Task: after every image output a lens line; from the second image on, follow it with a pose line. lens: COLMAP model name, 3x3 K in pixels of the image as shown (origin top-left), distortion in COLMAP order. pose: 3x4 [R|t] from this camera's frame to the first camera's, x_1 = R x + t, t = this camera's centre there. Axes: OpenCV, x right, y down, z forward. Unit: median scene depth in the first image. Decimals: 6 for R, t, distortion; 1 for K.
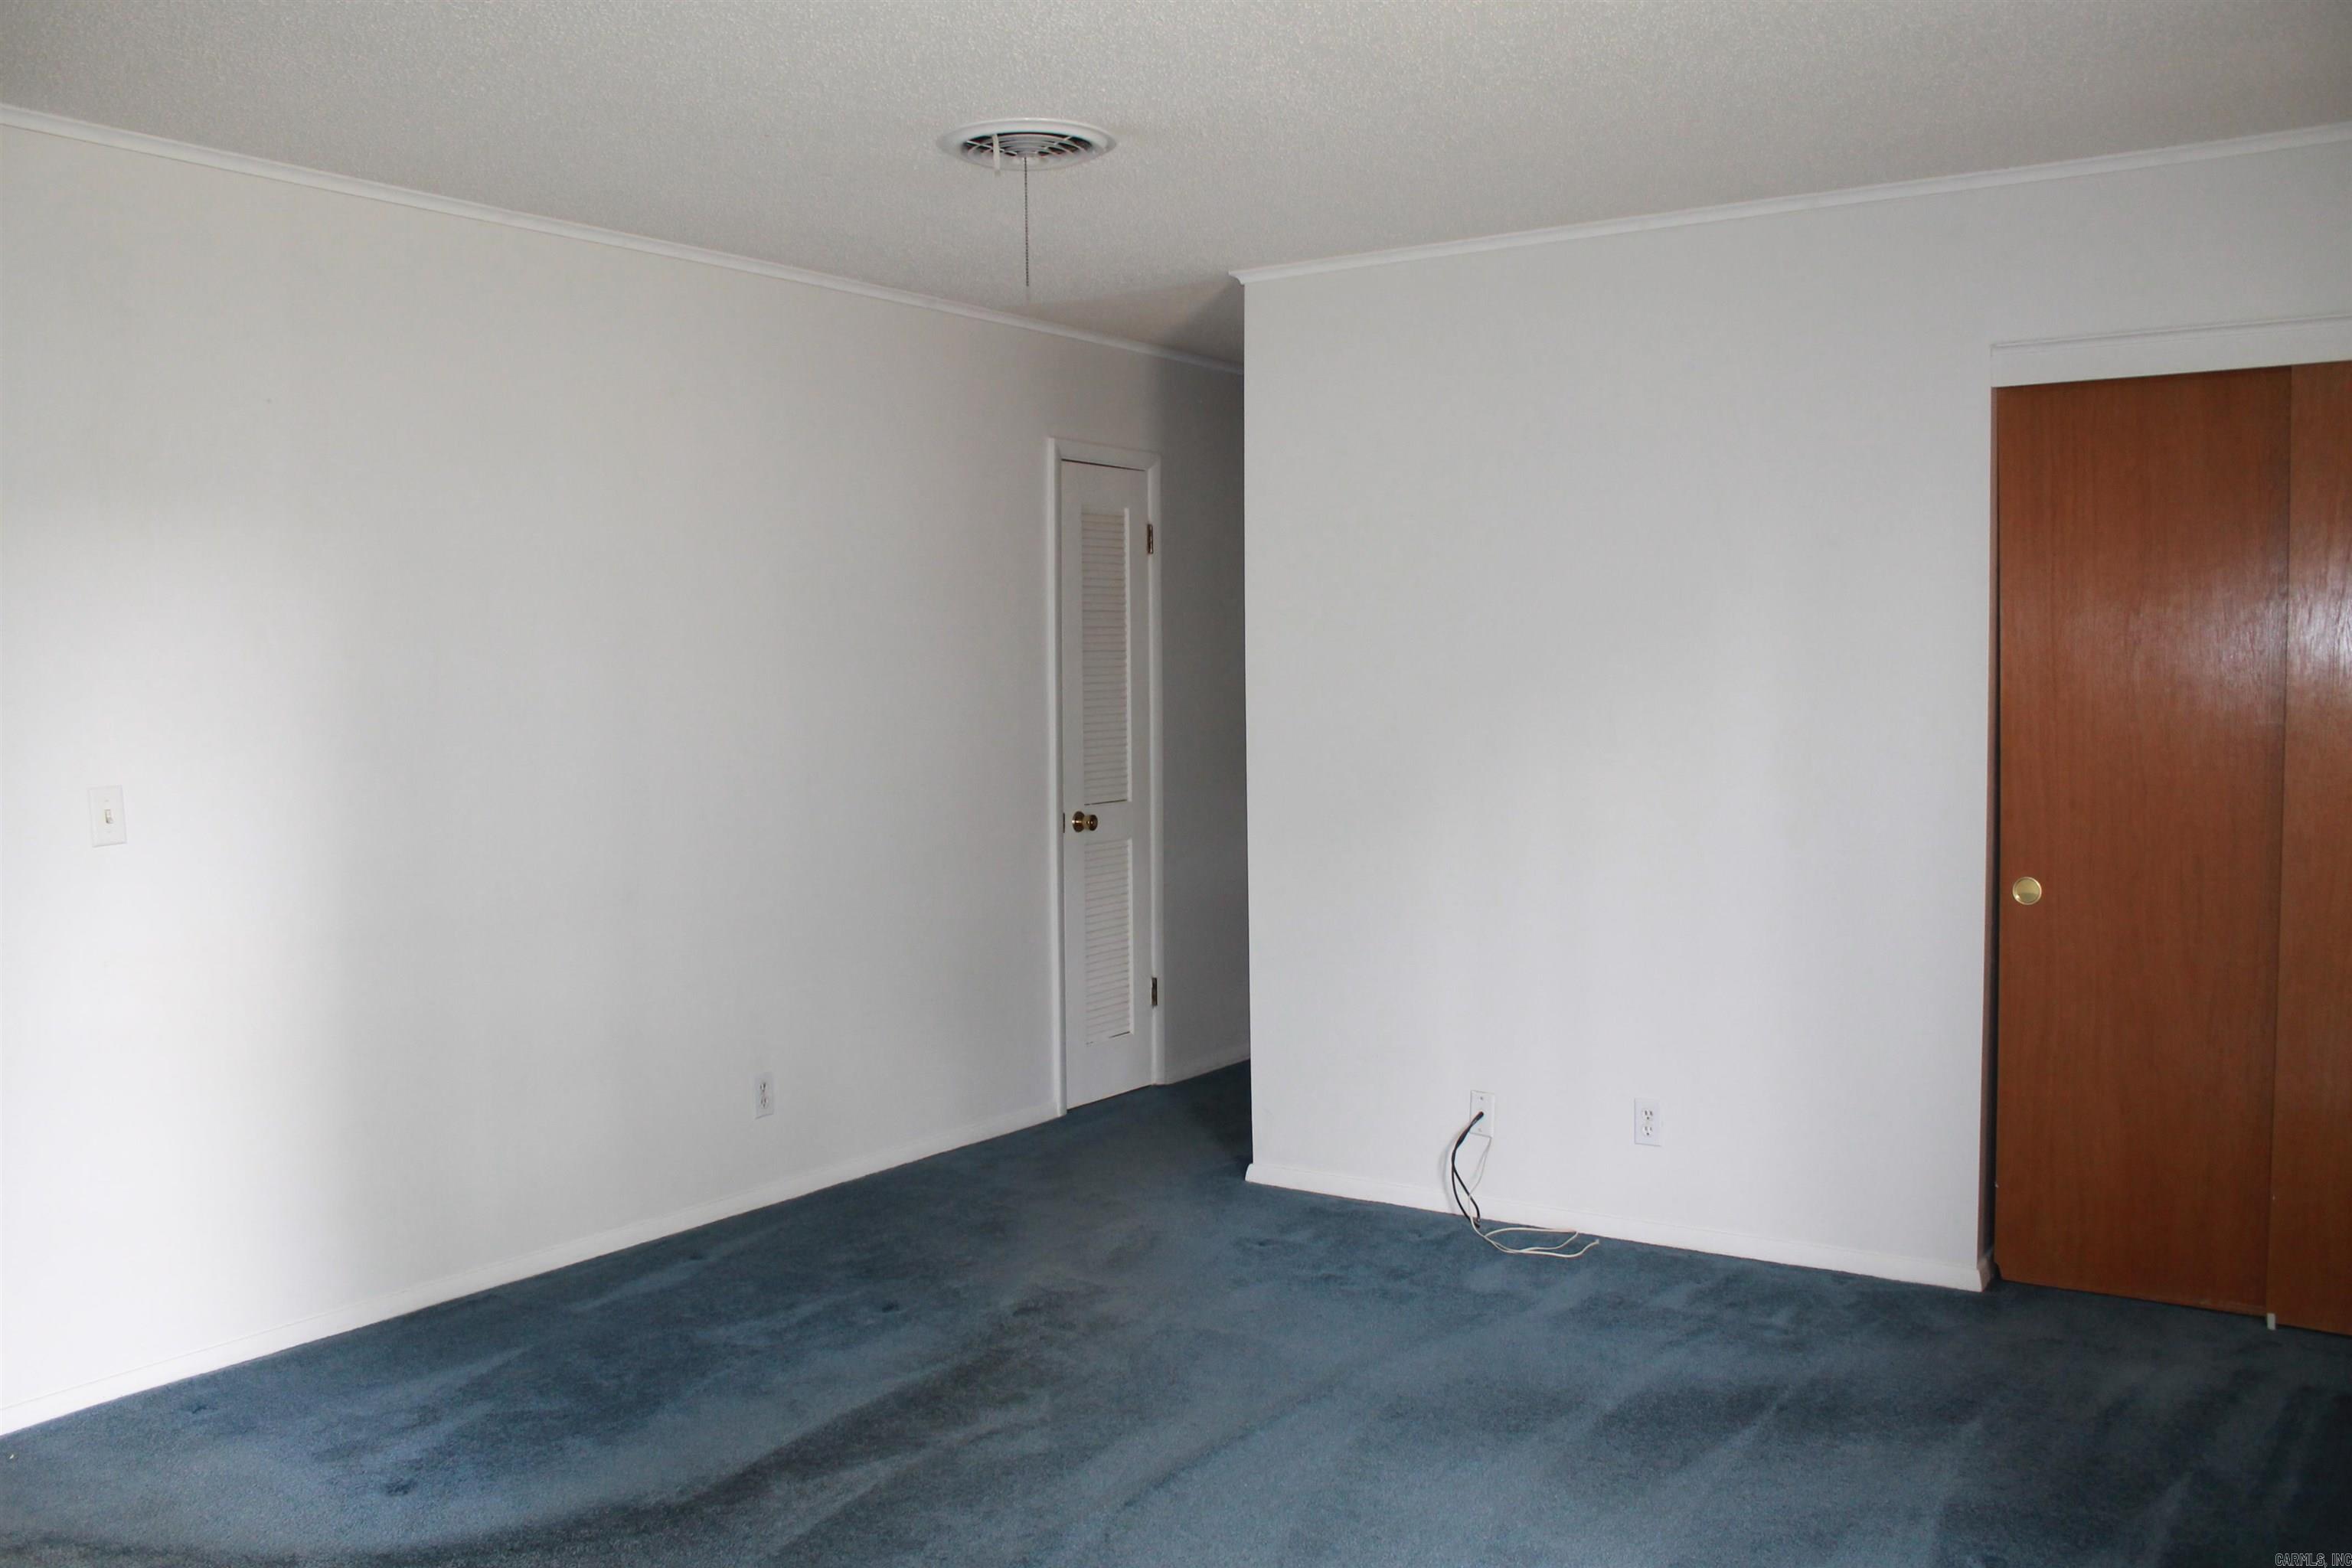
lens RADIAL K [[2121.0, 0, 1176.0], [0, 2121.0, 784.0], [0, 0, 1]] dist [0.000090, 0.005996]
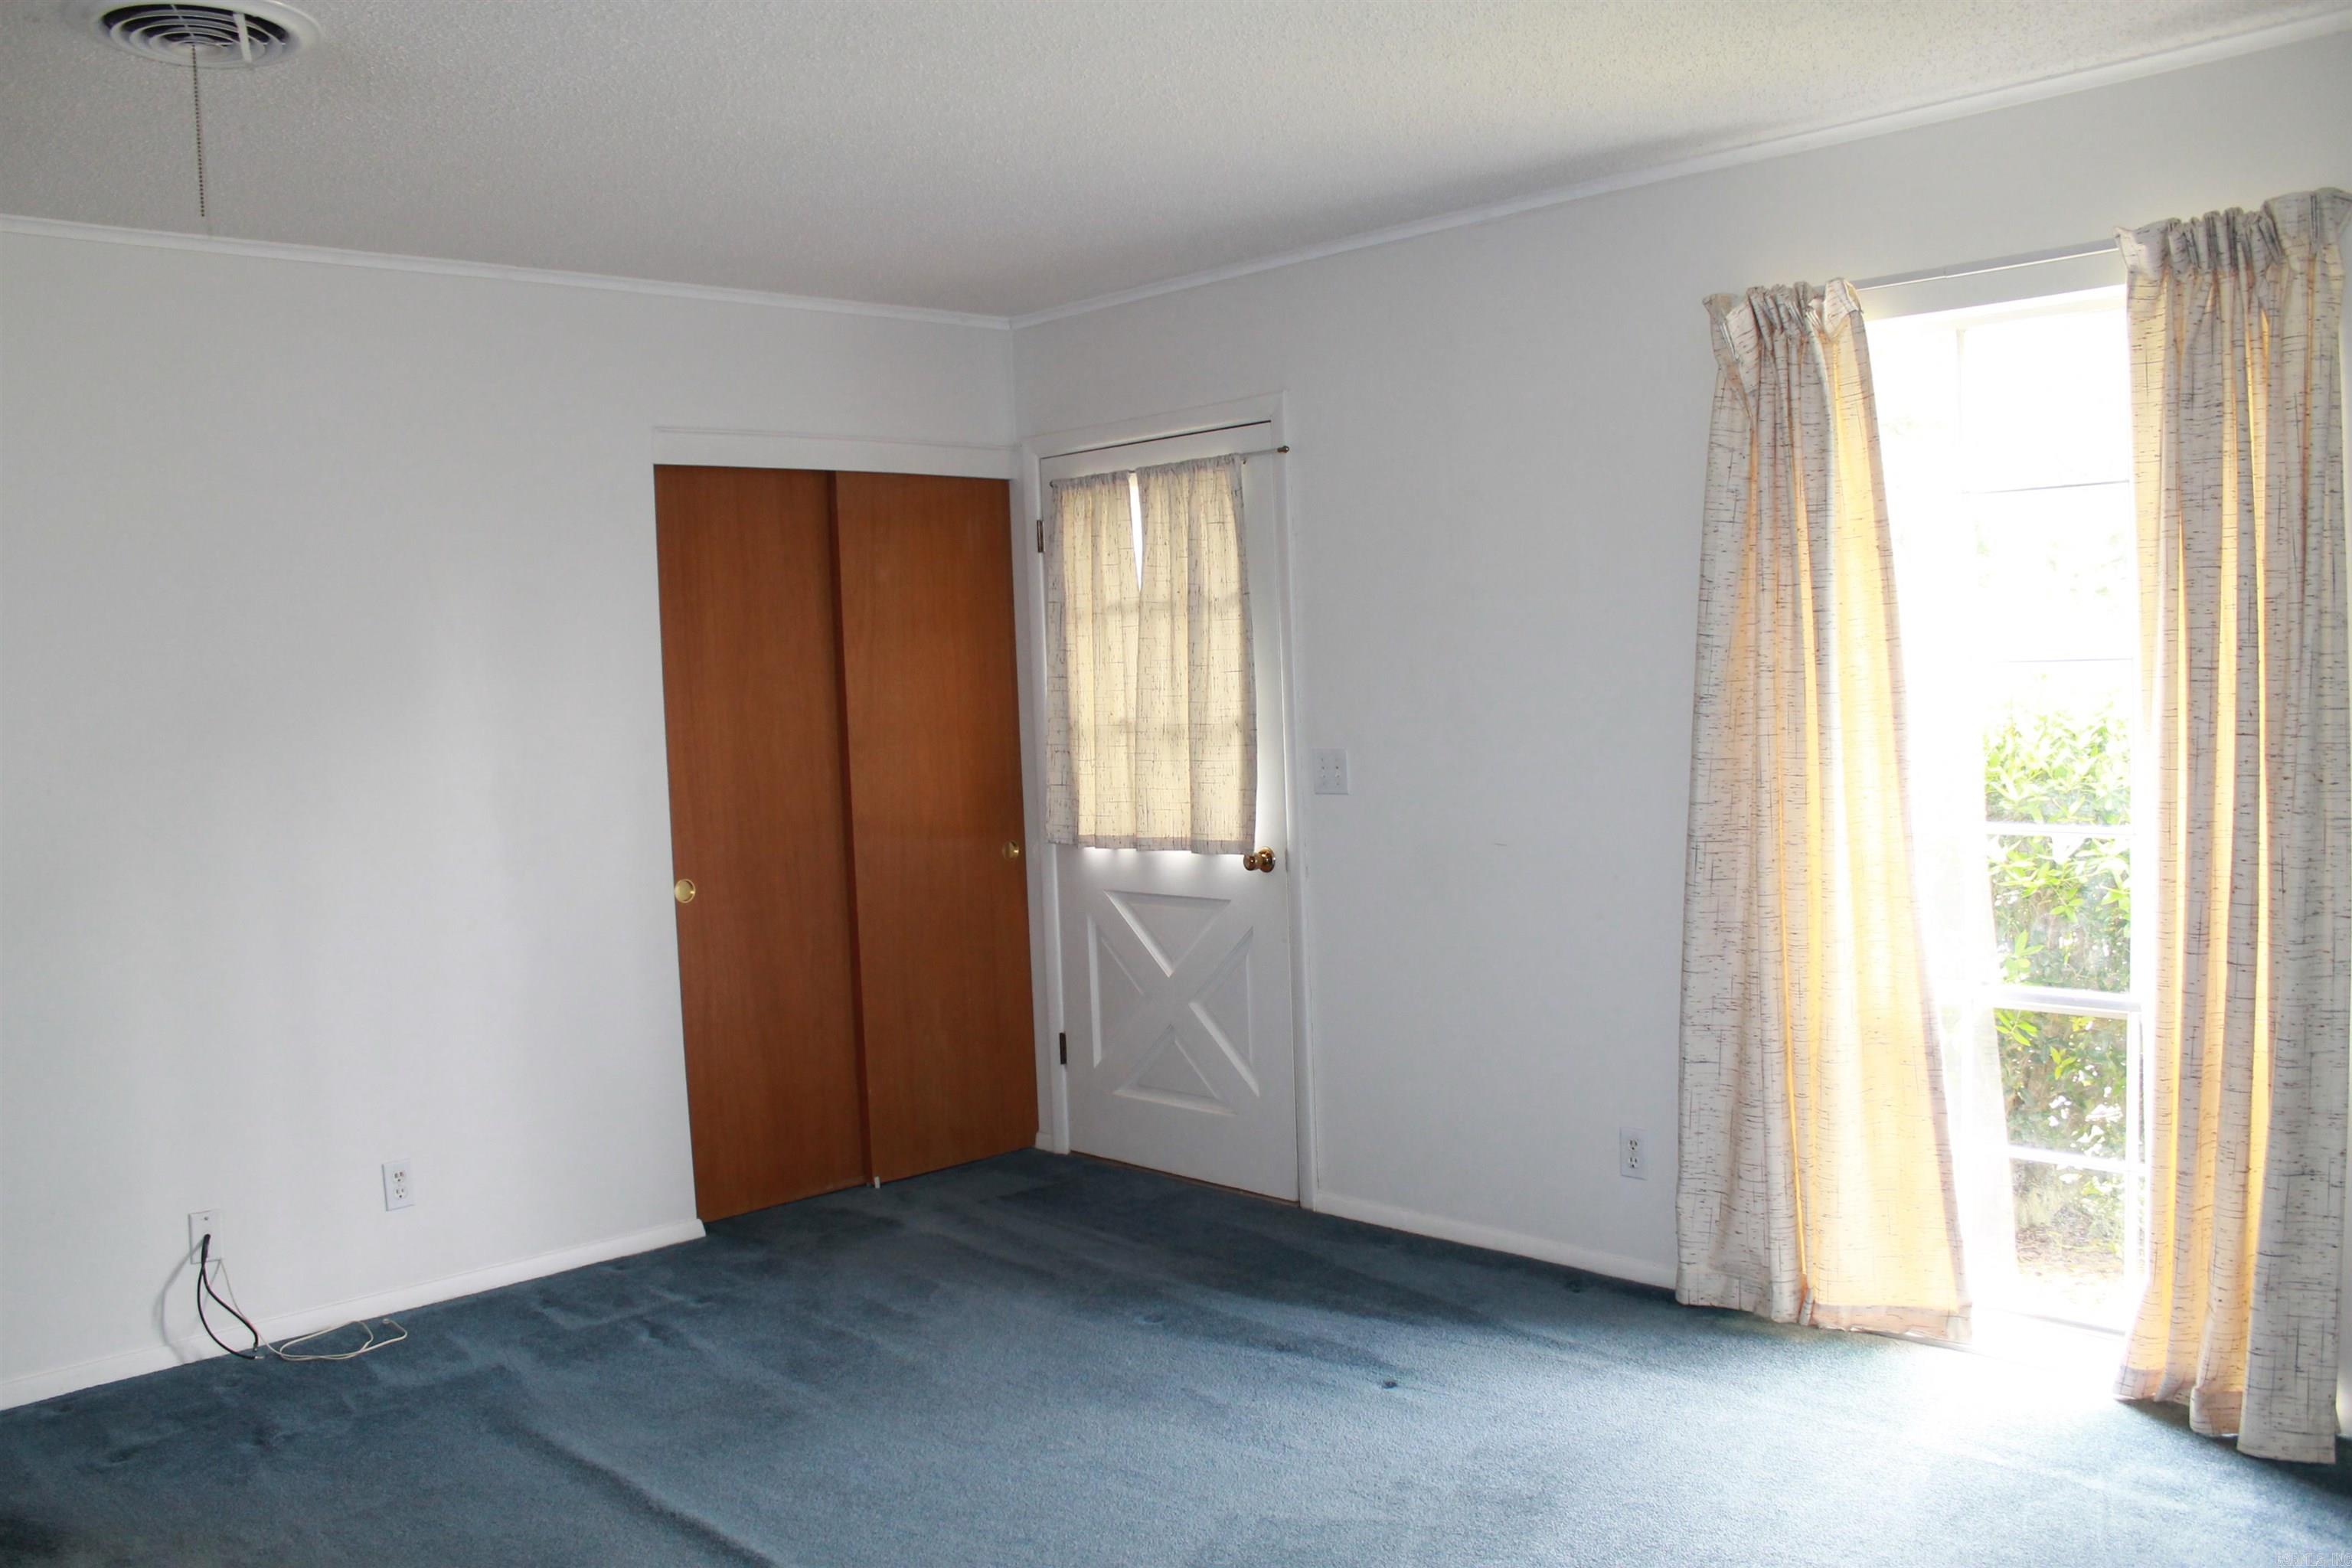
lens RADIAL K [[2121.0, 0, 1176.0], [0, 2121.0, 784.0], [0, 0, 1]] dist [0.000090, 0.005996]
pose [[0.219465, -0.049214, 0.974378, -0.690226], [0.098616, 0.994731, 0.028030, -0.015142], [-0.970623, 0.089938, 0.223162, 0.466000]]
